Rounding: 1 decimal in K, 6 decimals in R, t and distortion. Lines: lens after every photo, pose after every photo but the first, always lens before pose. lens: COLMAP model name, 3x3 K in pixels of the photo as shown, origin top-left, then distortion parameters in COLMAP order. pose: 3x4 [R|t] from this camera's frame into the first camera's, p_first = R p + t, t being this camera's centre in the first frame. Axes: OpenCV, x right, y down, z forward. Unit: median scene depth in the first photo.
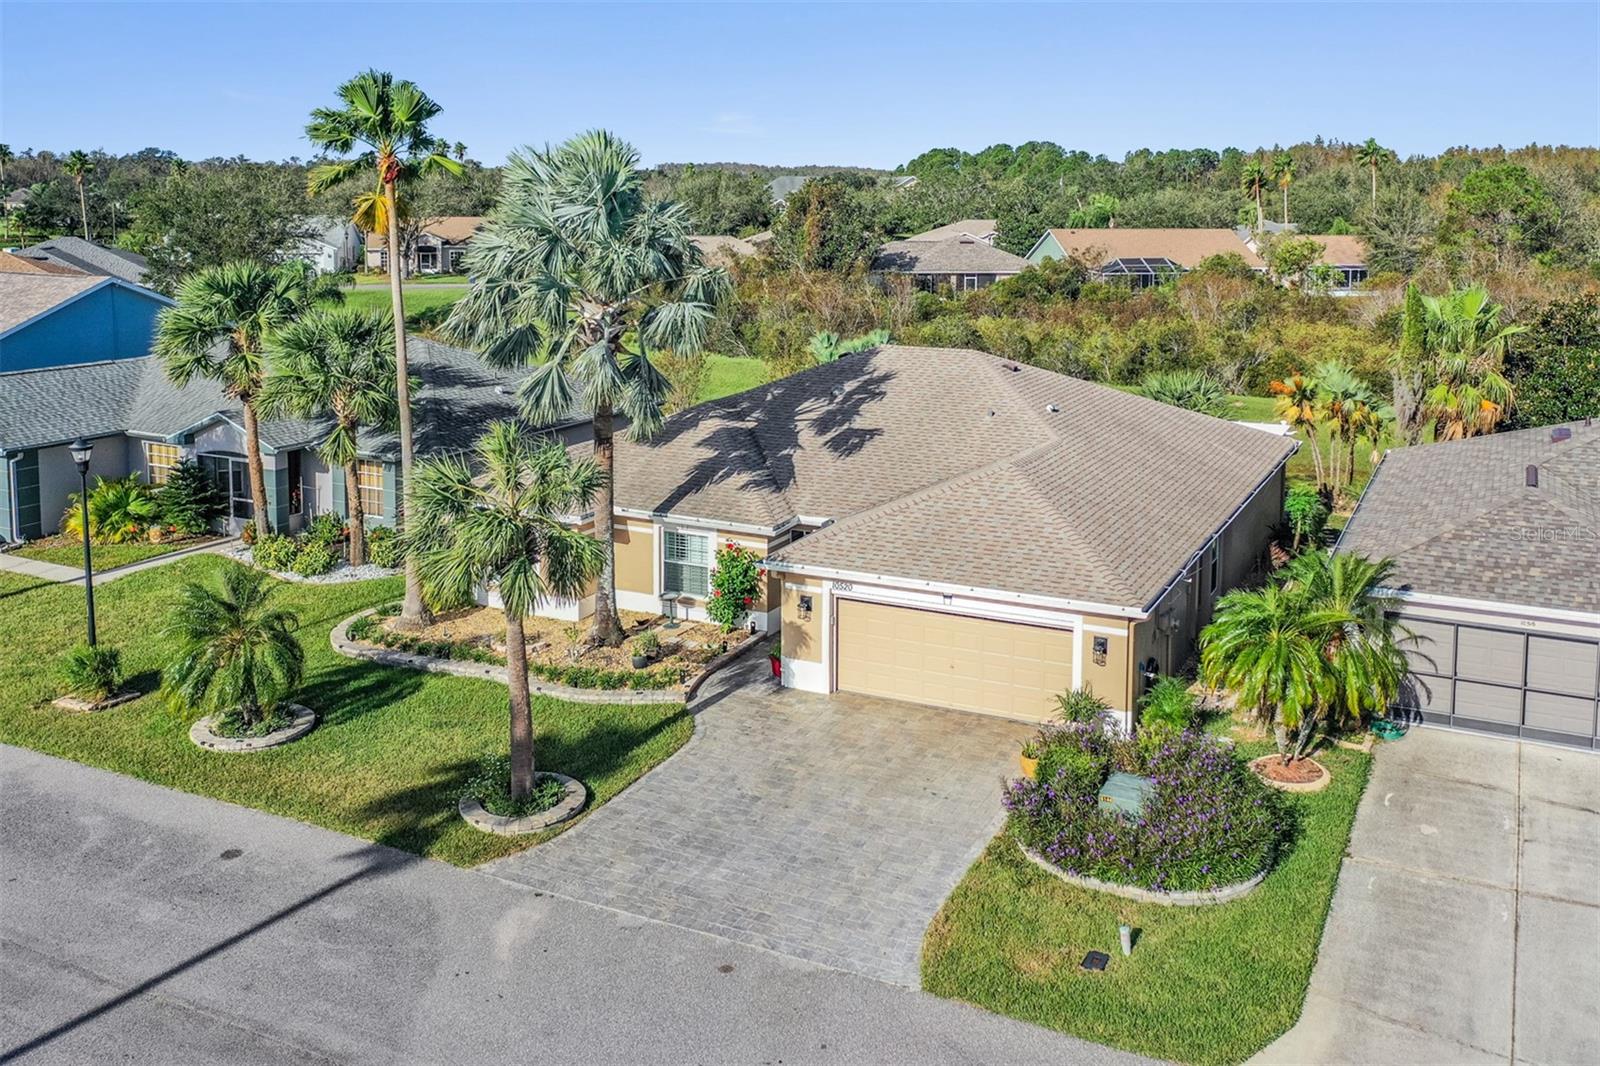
lens RADIAL K [[1392.7, 0, 924.4], [0, 1392.7, 530.7], [0, 0, 1]] dist [0.002248, 0.009723]
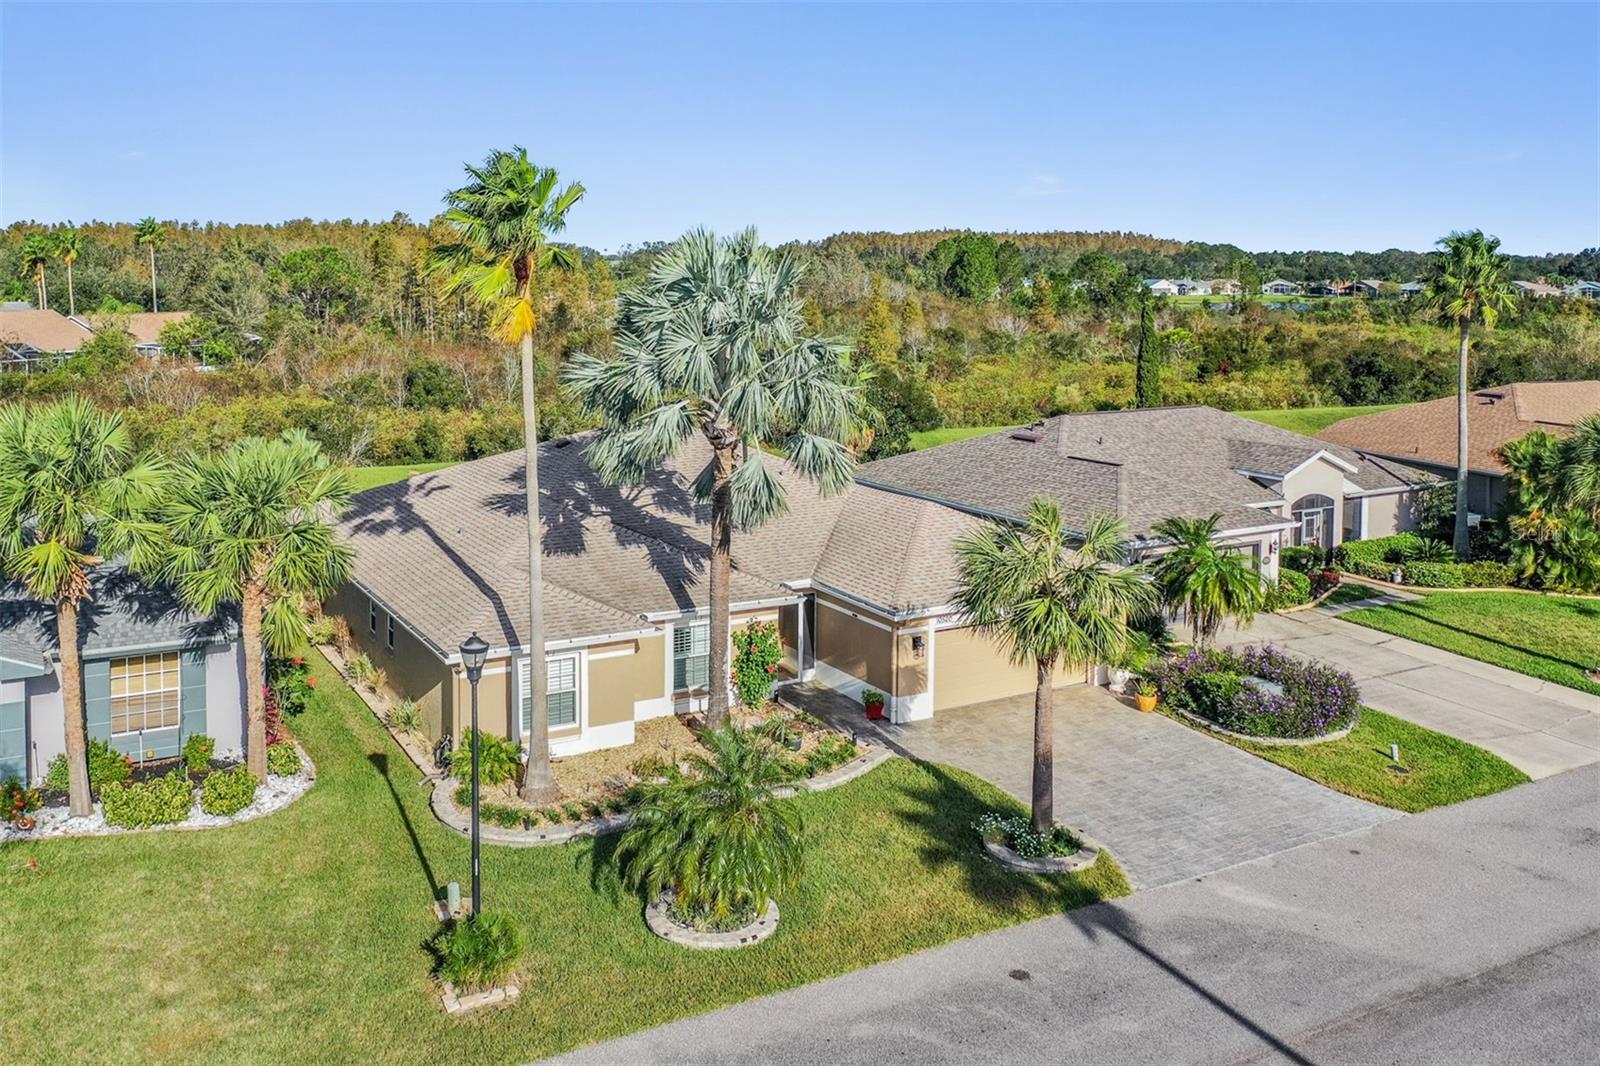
lens RADIAL K [[1307.6, 0, 795.5], [0, 1307.6, 574.8], [0, 0, 1]] dist [0.007146, 0.001045]
pose [[0.592711, -0.186047, 0.783633, -1.086582], [0.191822, 0.977566, 0.087002, -0.127644], [-0.782239, 0.098751, 0.615101, 0.470291]]
